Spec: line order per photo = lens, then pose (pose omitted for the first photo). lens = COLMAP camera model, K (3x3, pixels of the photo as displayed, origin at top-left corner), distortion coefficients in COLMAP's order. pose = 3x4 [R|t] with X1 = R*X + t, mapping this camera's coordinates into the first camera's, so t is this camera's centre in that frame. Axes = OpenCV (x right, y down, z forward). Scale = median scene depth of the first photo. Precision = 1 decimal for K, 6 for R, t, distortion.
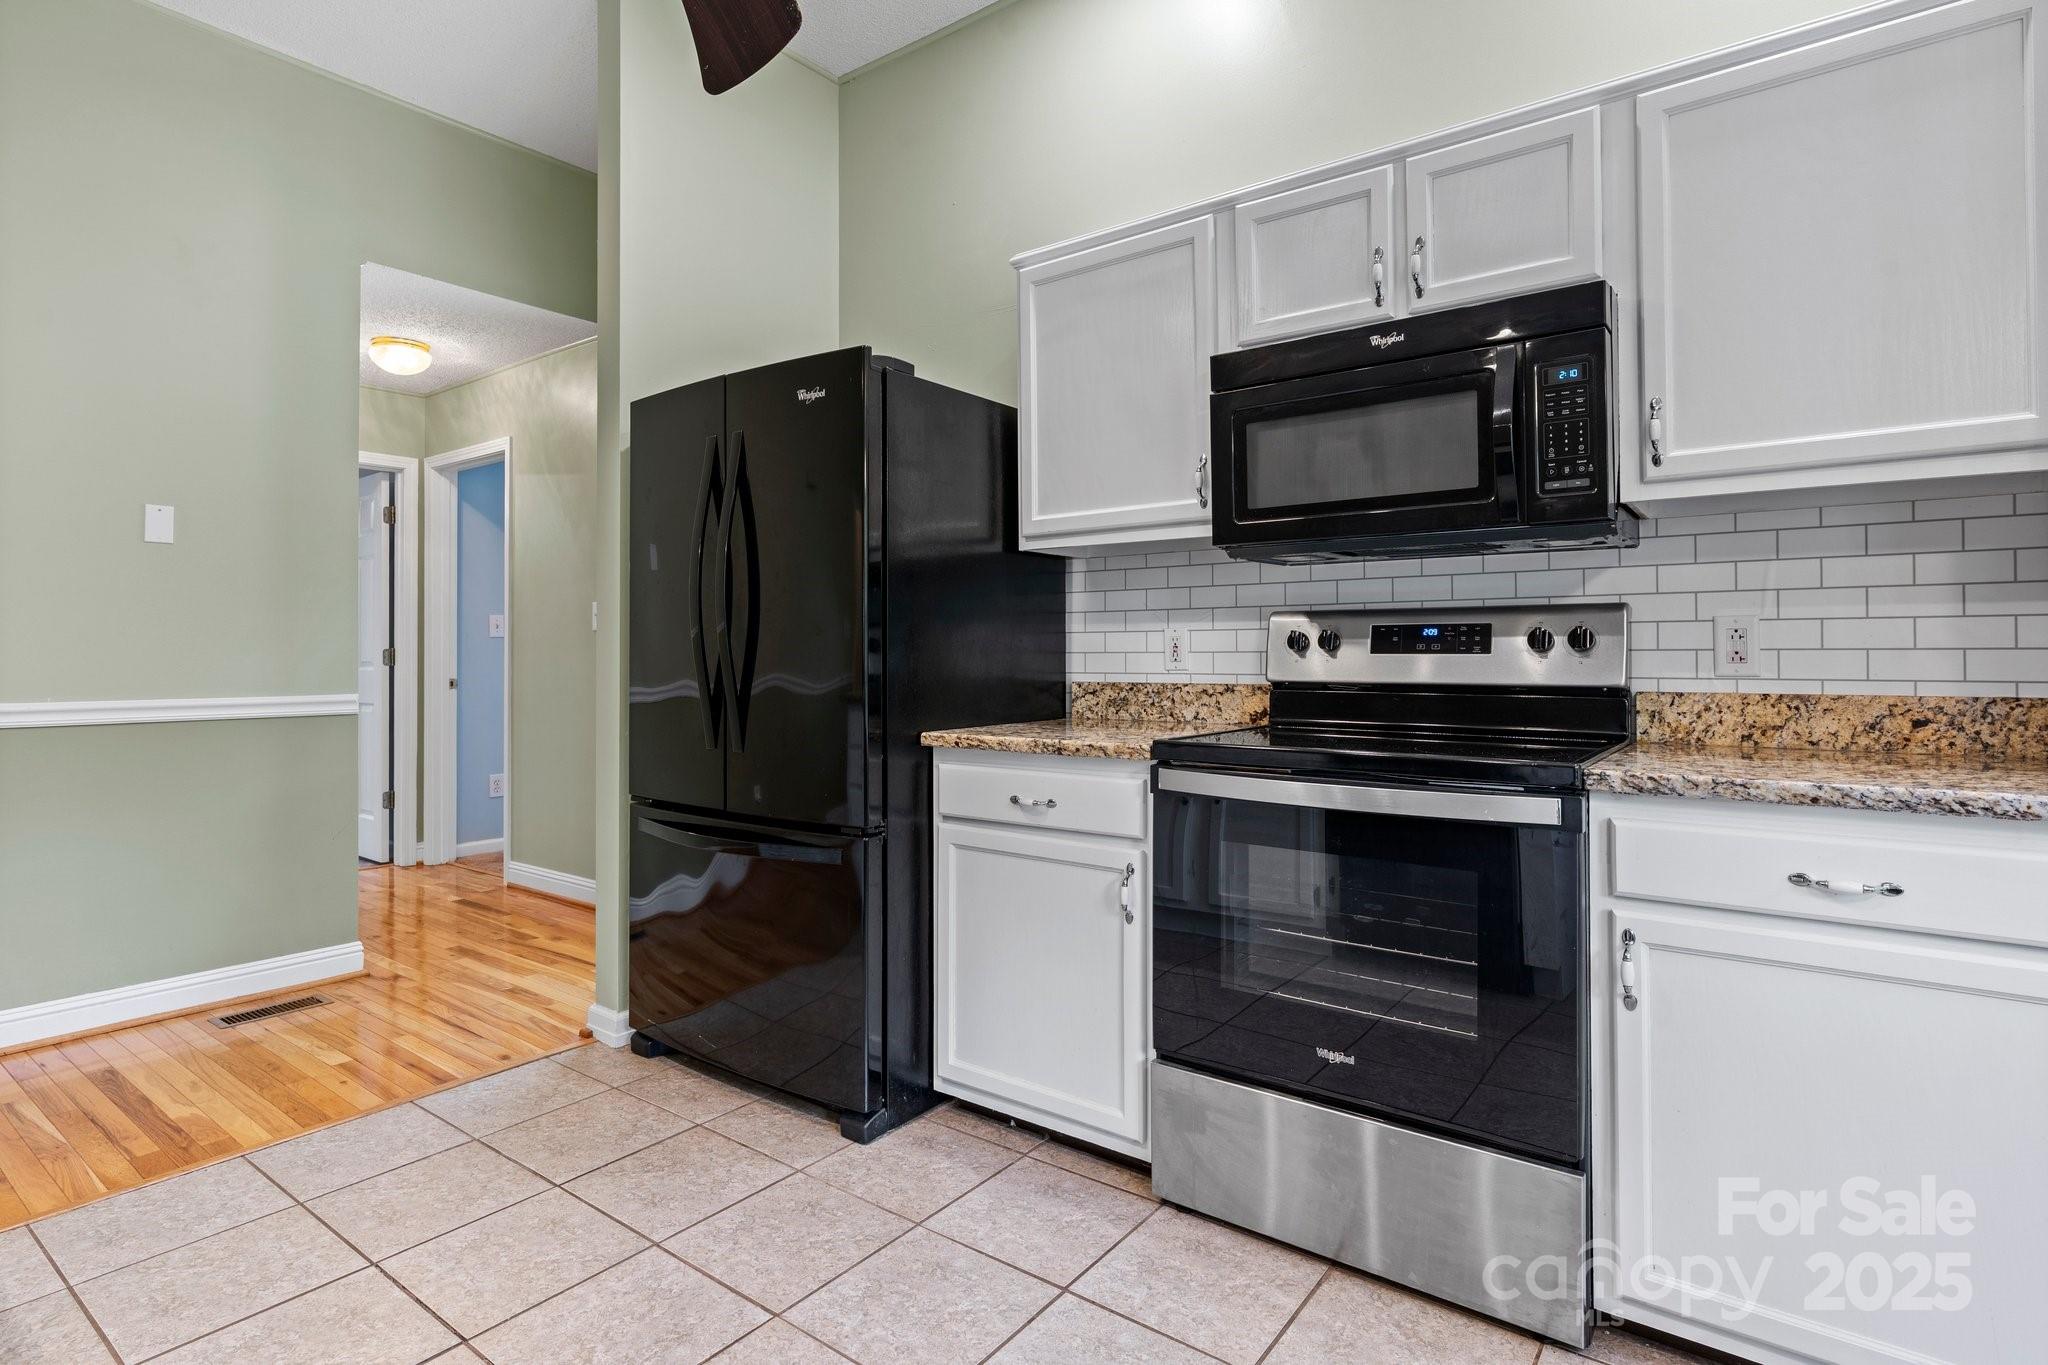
lens RADIAL K [[1038.0, 0, 1022.4], [0, 1038.0, 638.0], [0, 0, 1]] dist [-0.002910, 0.000083]
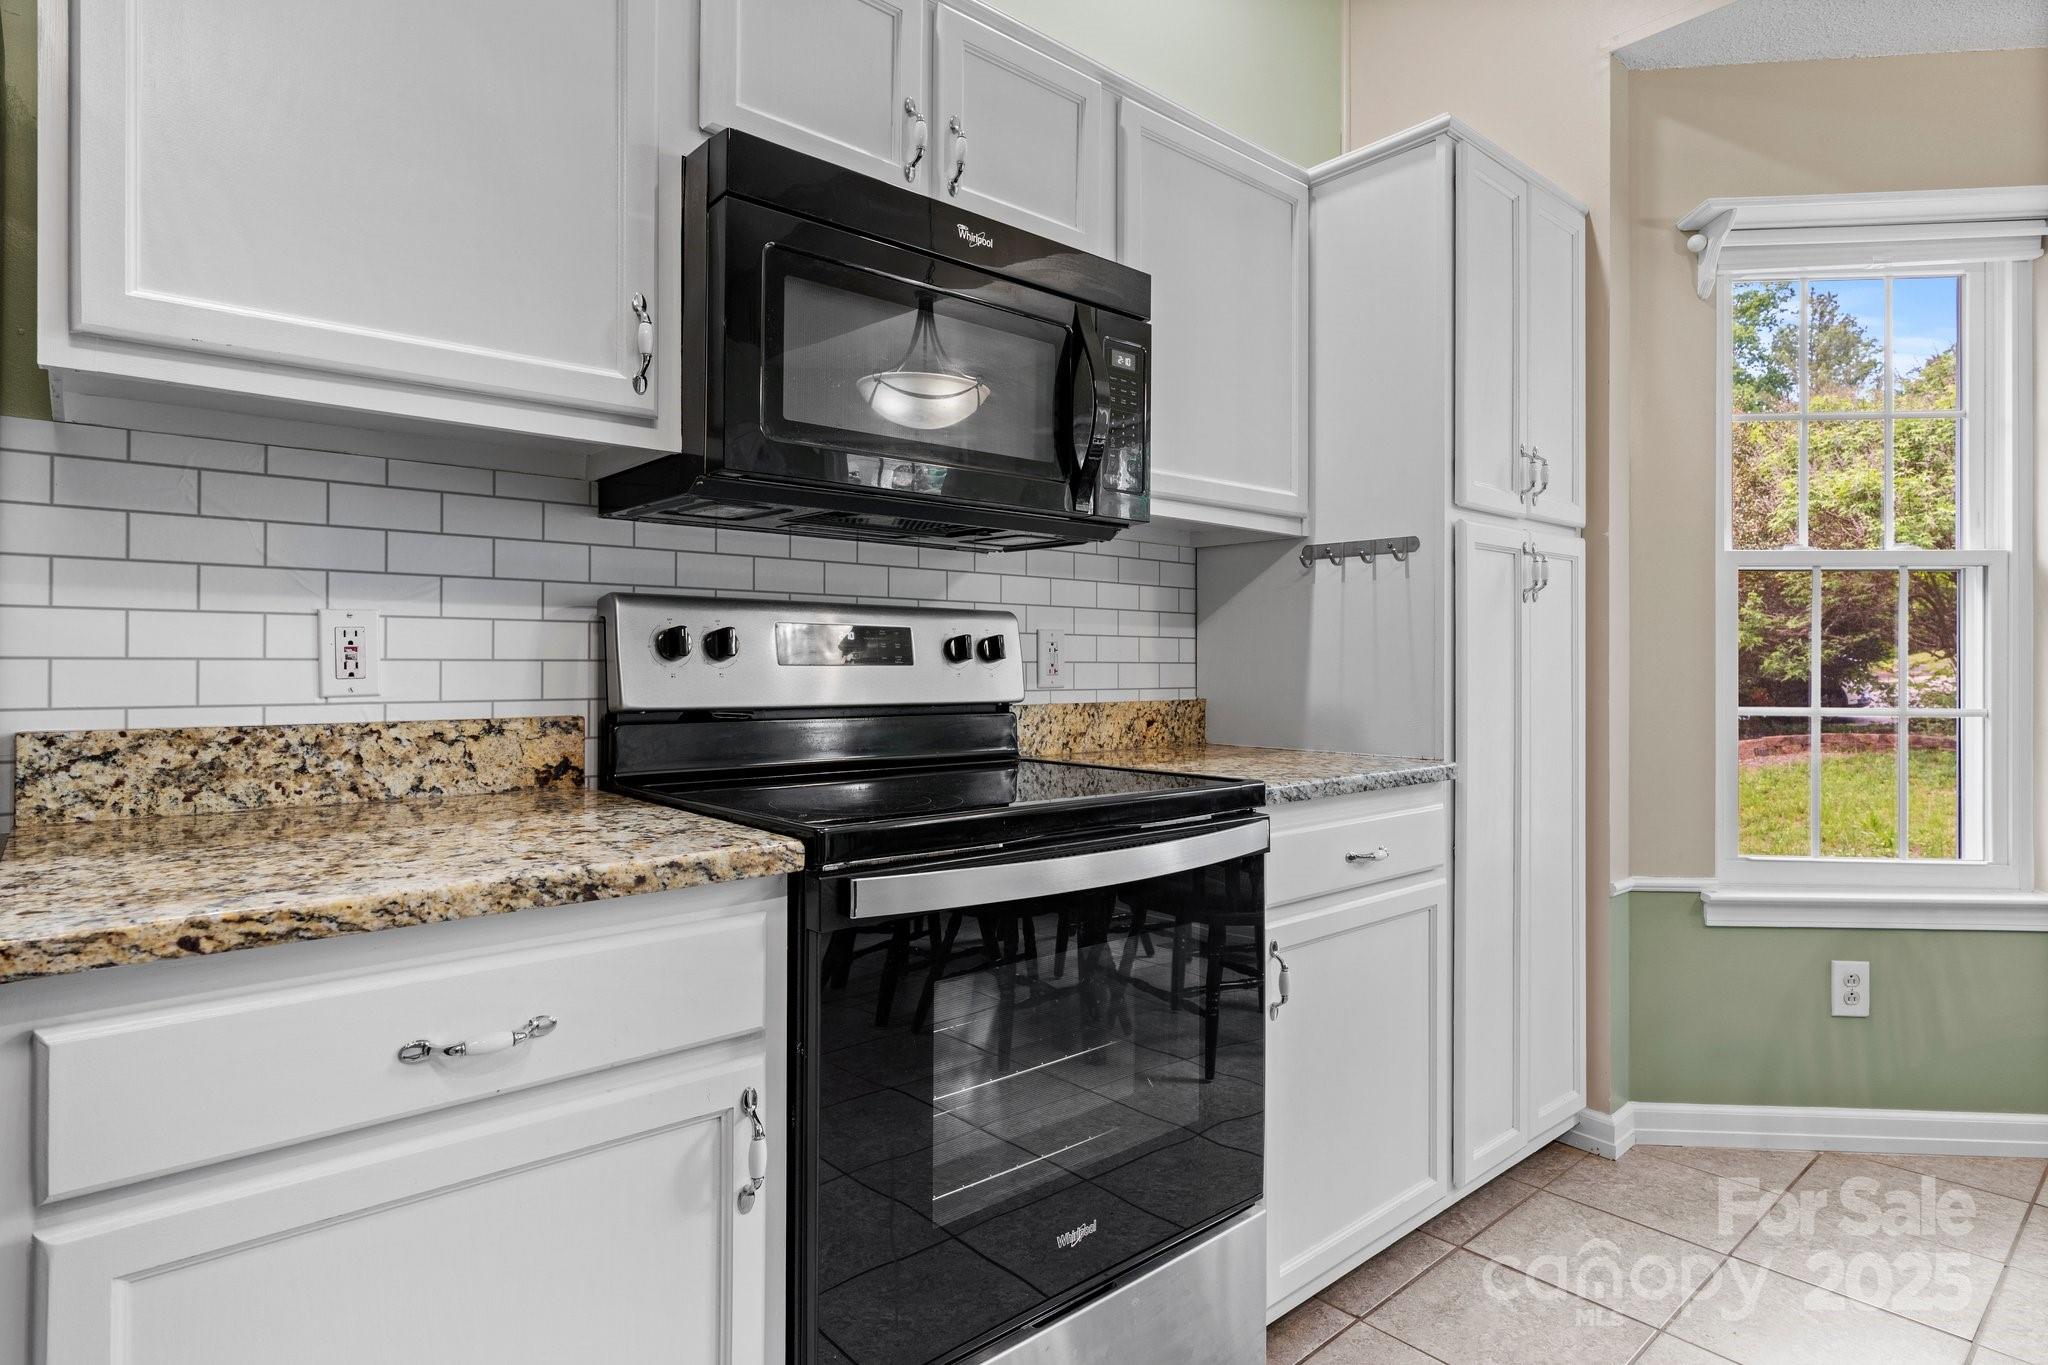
lens RADIAL K [[1079.8, 0, 1023.8], [0, 1079.8, 659.1], [0, 0, 1]] dist [-0.002063, -0.000253]
pose [[0.207939, 0.010643, 0.978084, -0.375295], [-0.016504, 0.999837, -0.007371, 0.016108], [-0.978003, -0.014609, 0.208081, 0.778737]]
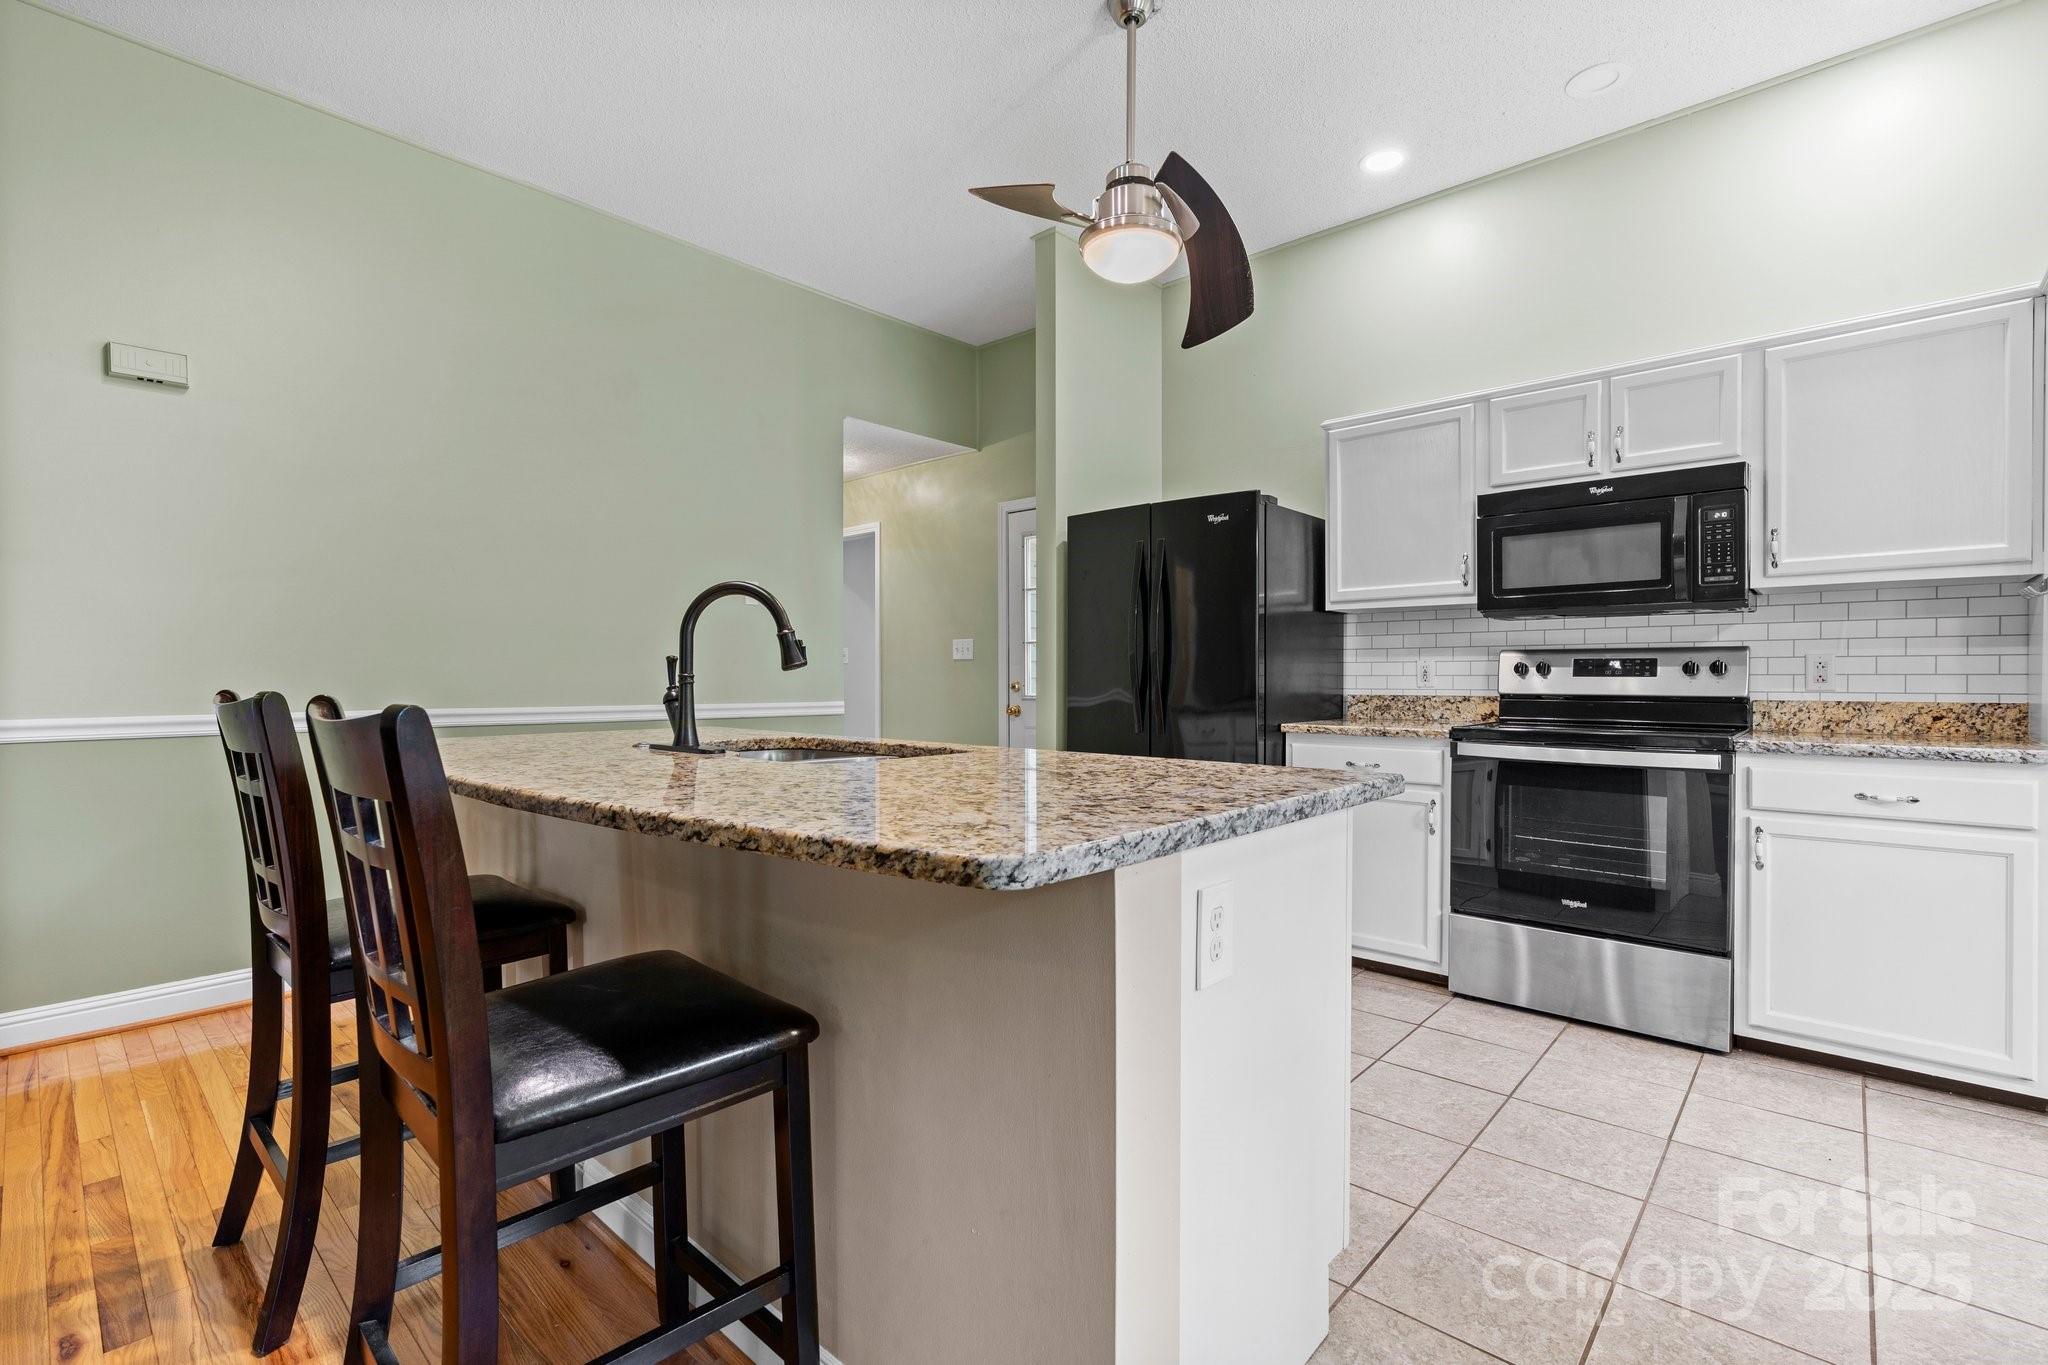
lens RADIAL K [[920.3, 0, 1024.0], [0, 920.3, 682.5], [0, 0, 1]] dist [-0.000554, 0.000428]
pose [[0.996001, 0.003873, -0.089254, -0.434134], [-0.002056, 0.999789, 0.020440, -0.003502], [0.089314, -0.020175, 0.995799, -0.561339]]
